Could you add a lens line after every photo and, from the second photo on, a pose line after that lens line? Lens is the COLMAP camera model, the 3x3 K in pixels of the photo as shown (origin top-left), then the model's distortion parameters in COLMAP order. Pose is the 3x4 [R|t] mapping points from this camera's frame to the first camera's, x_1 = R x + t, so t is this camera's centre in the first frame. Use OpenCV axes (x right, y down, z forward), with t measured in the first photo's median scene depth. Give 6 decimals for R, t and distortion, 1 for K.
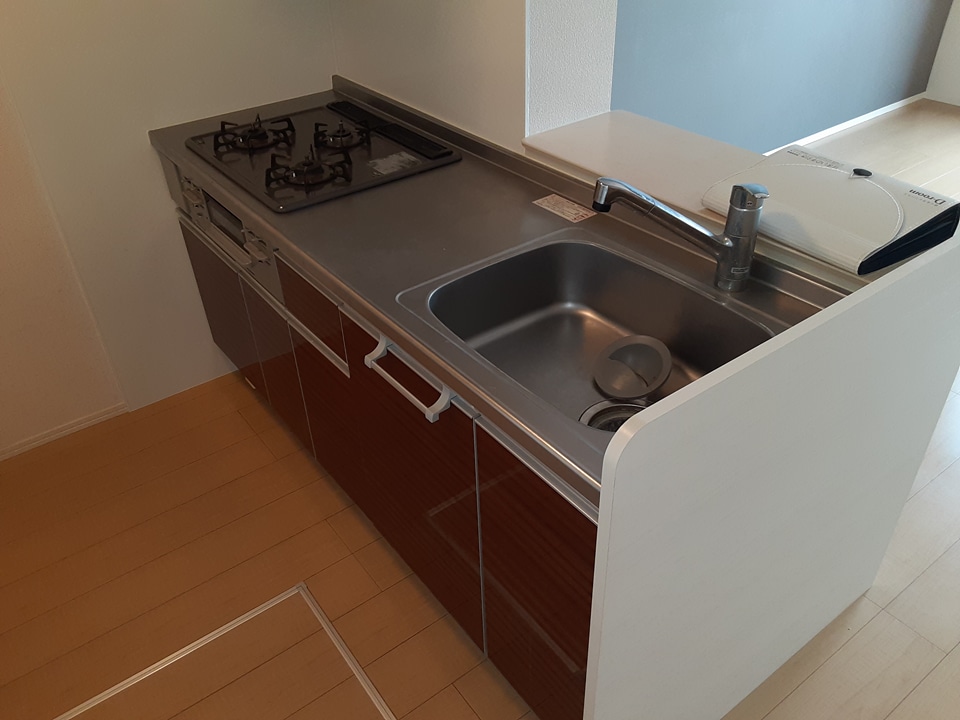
lens RADIAL K [[771.2, 0, 469.5], [0, 771.2, 369.7], [0, 0, 1]] dist [0.078400, -0.091582]
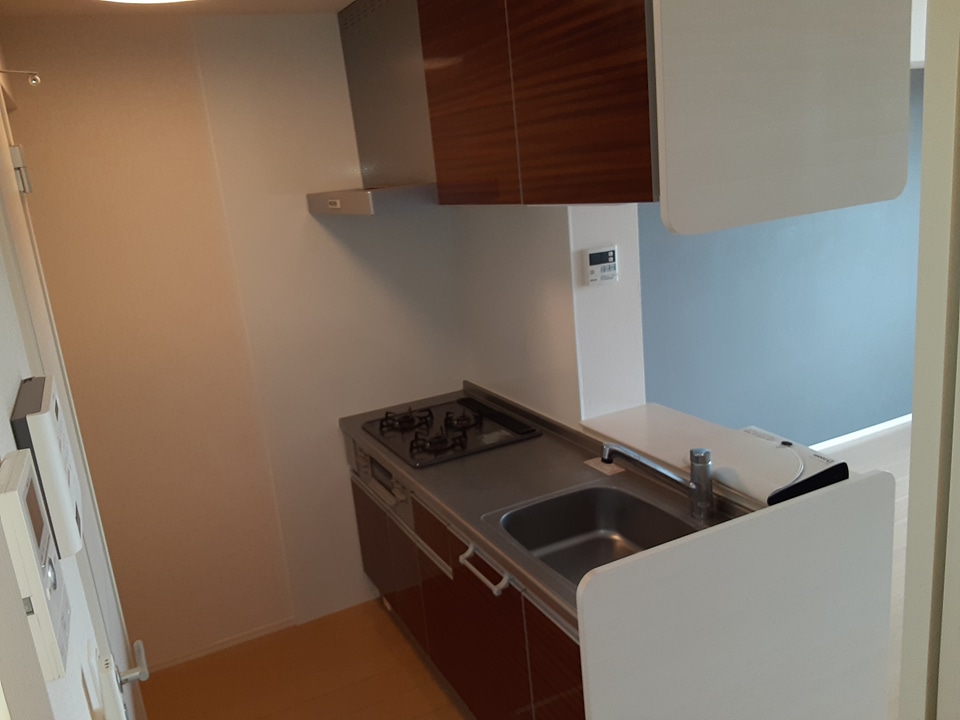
lens RADIAL K [[771.2, 0, 485.0], [0, 771.2, 364.3], [0, 0, 1]] dist [0.078400, -0.091582]
pose [[0.985652, -0.013626, -0.168238, 0.140260], [-0.047616, 0.933806, -0.354597, 0.133816], [0.161934, 0.357521, 0.919759, -0.428961]]
